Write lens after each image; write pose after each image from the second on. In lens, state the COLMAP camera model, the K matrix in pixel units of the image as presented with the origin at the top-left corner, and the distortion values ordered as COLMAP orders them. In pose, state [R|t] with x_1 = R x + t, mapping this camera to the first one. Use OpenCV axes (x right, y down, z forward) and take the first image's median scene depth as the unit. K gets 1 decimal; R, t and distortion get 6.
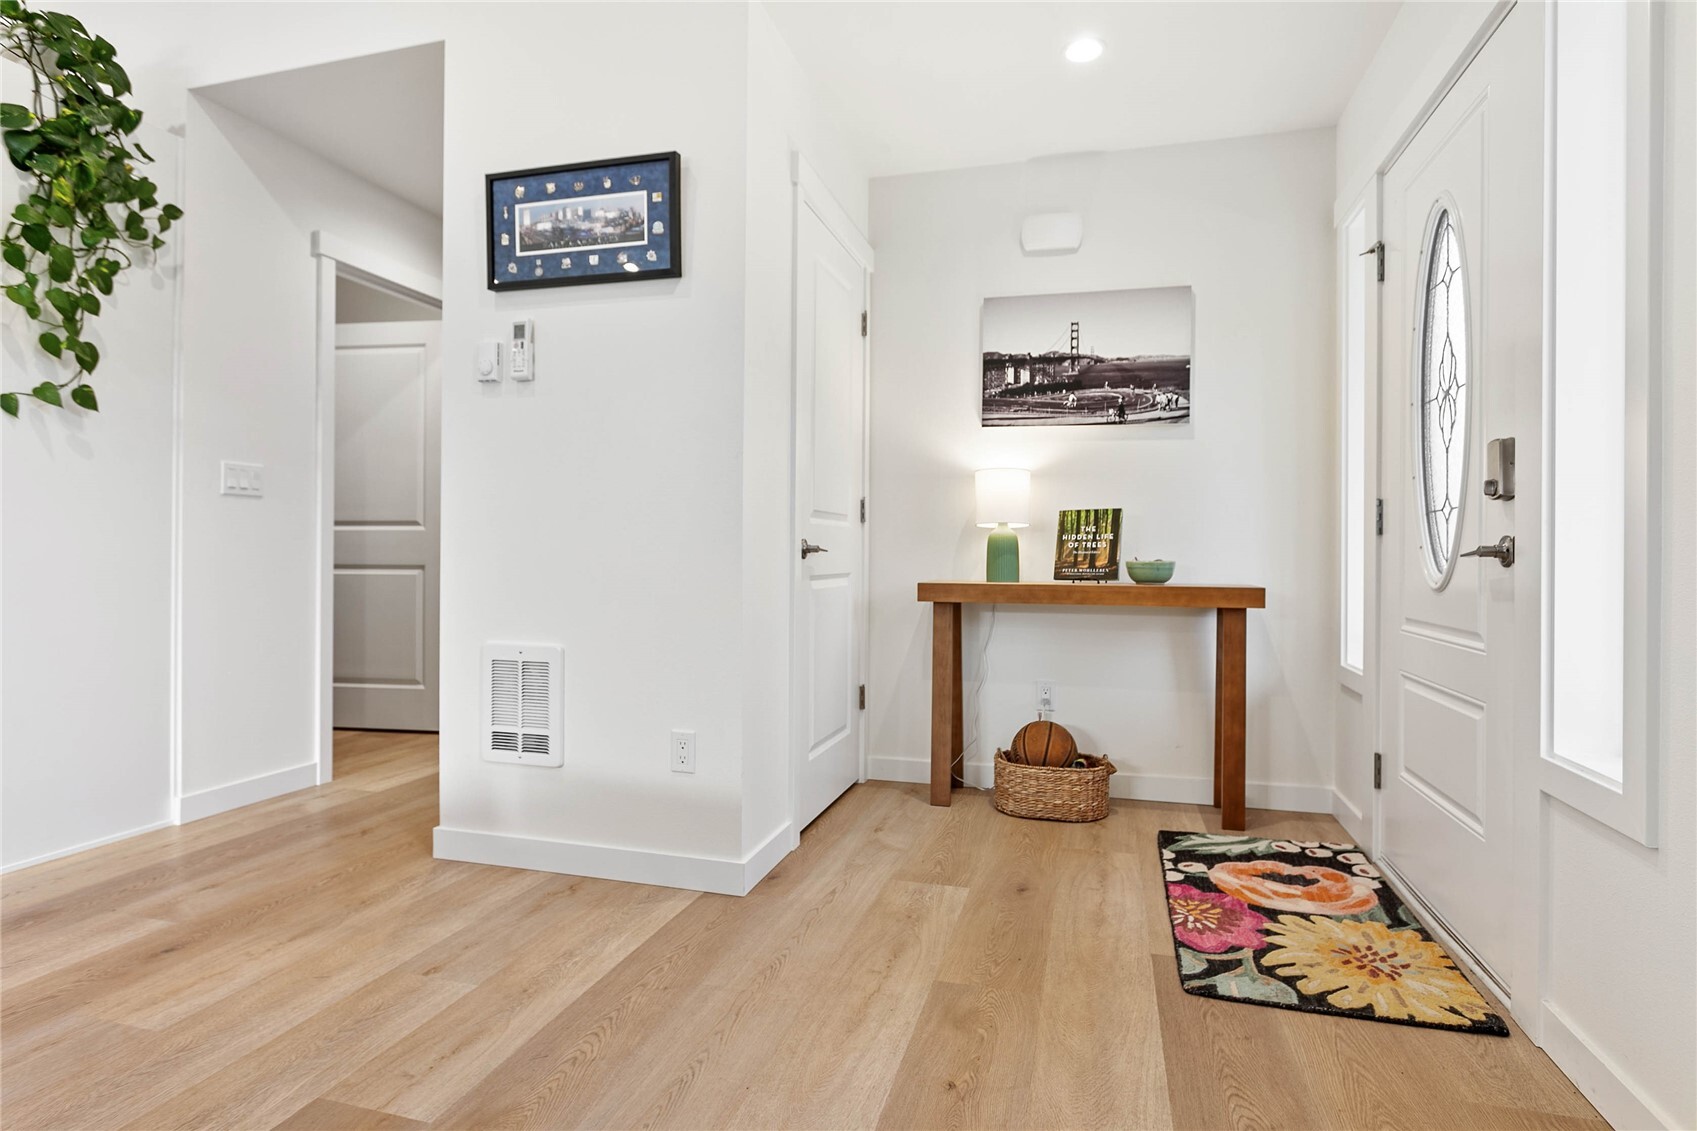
lens RADIAL K [[909.9, 0, 849.2], [0, 909.9, 561.1], [0, 0, 1]] dist [-0.001309, -0.000215]
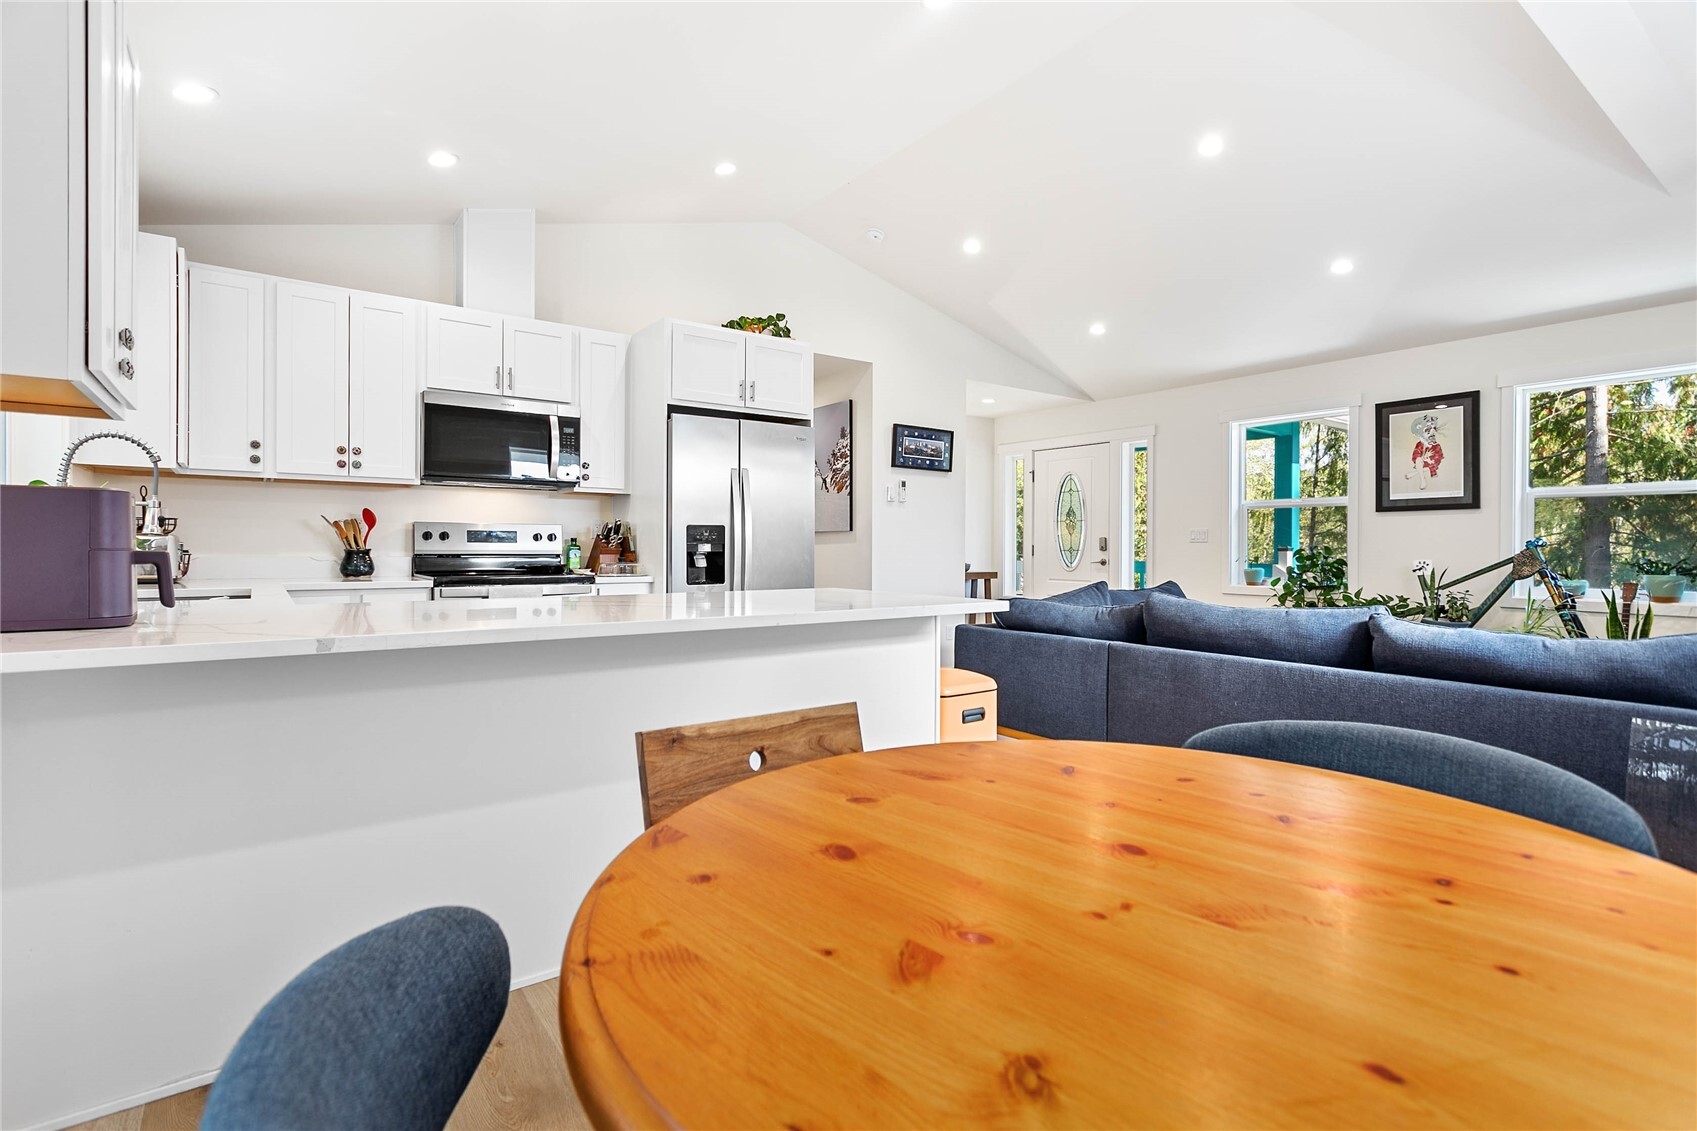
lens RADIAL K [[802.2, 0, 840.4], [0, 802.2, 555.2], [0, 0, 1]] dist [-0.001482, 0.009618]
pose [[0.623515, -0.012192, 0.781716, -2.353734], [0.007344, 0.999926, 0.009737, -0.068382], [-0.781777, -0.000330, 0.623559, -0.329953]]
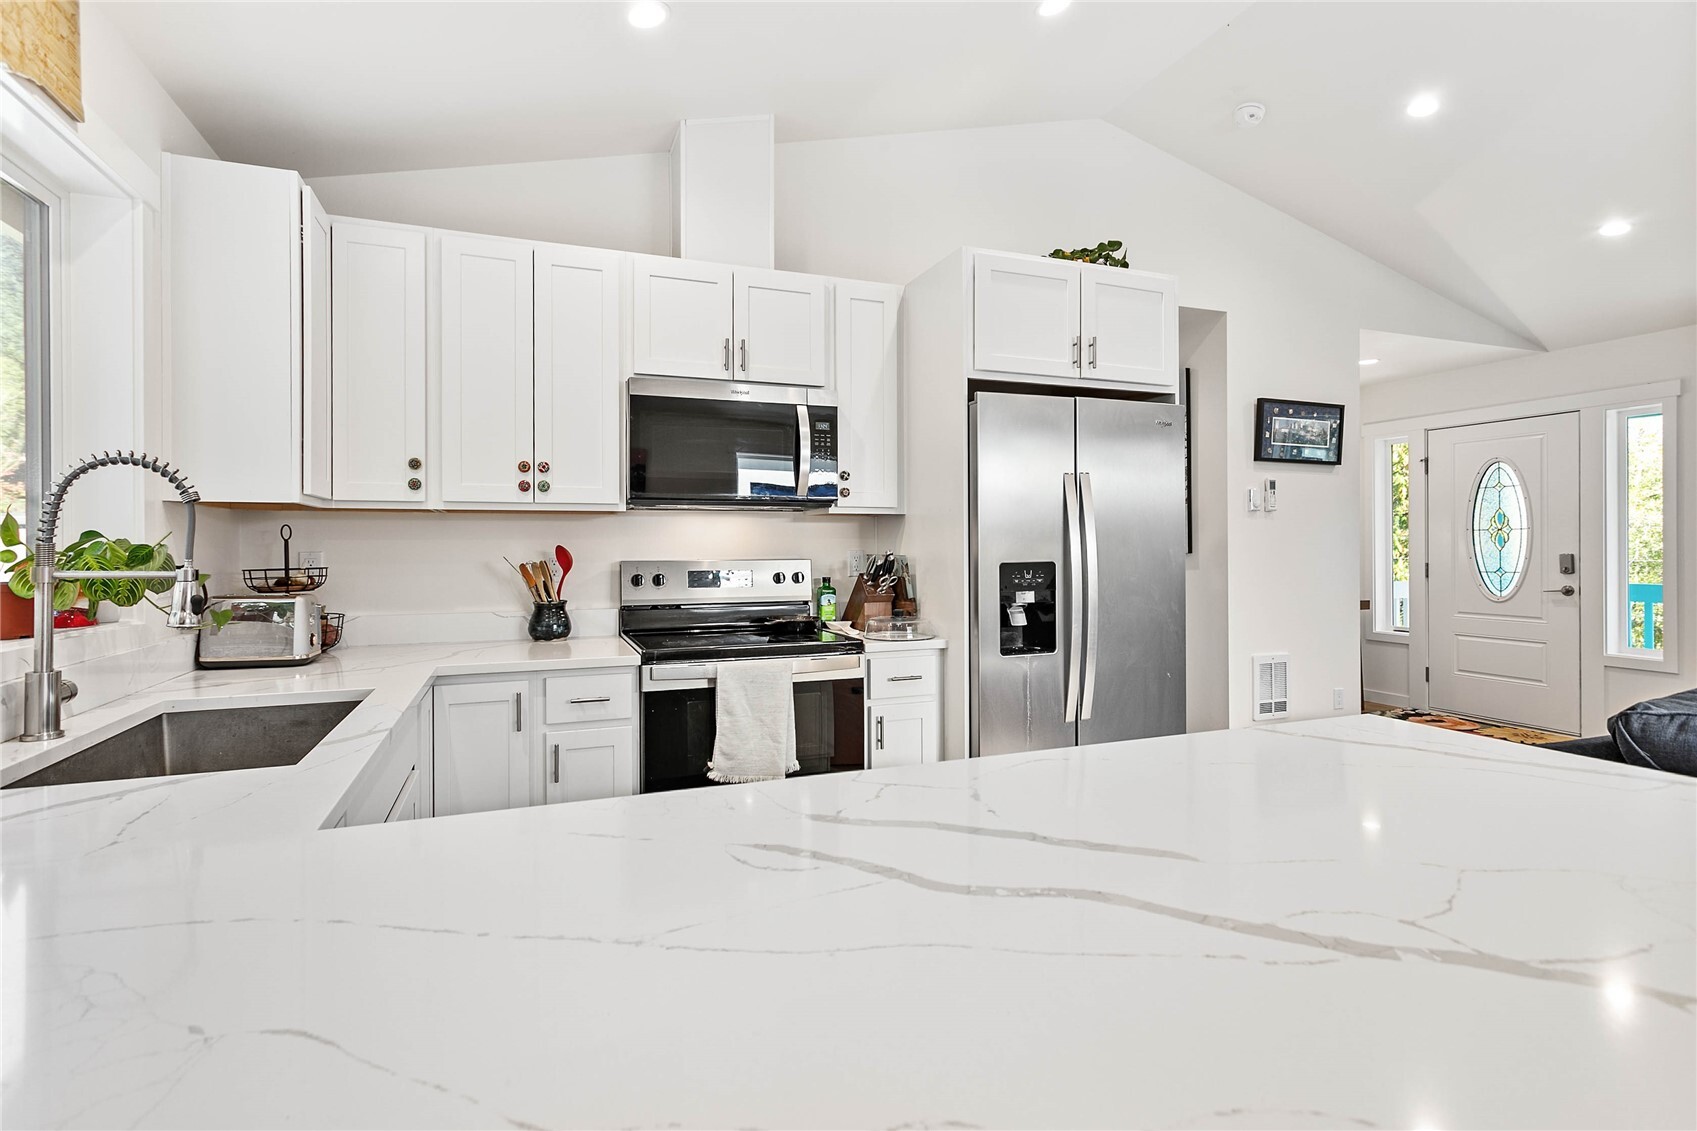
lens RADIAL K [[802.2, 0, 840.4], [0, 802.2, 555.2], [0, 0, 1]] dist [-0.001482, 0.009618]
pose [[0.801664, -0.018811, 0.597478, -2.065921], [0.016486, 0.999820, 0.009358, -0.141497], [-0.597547, 0.002348, 0.801831, 0.220885]]
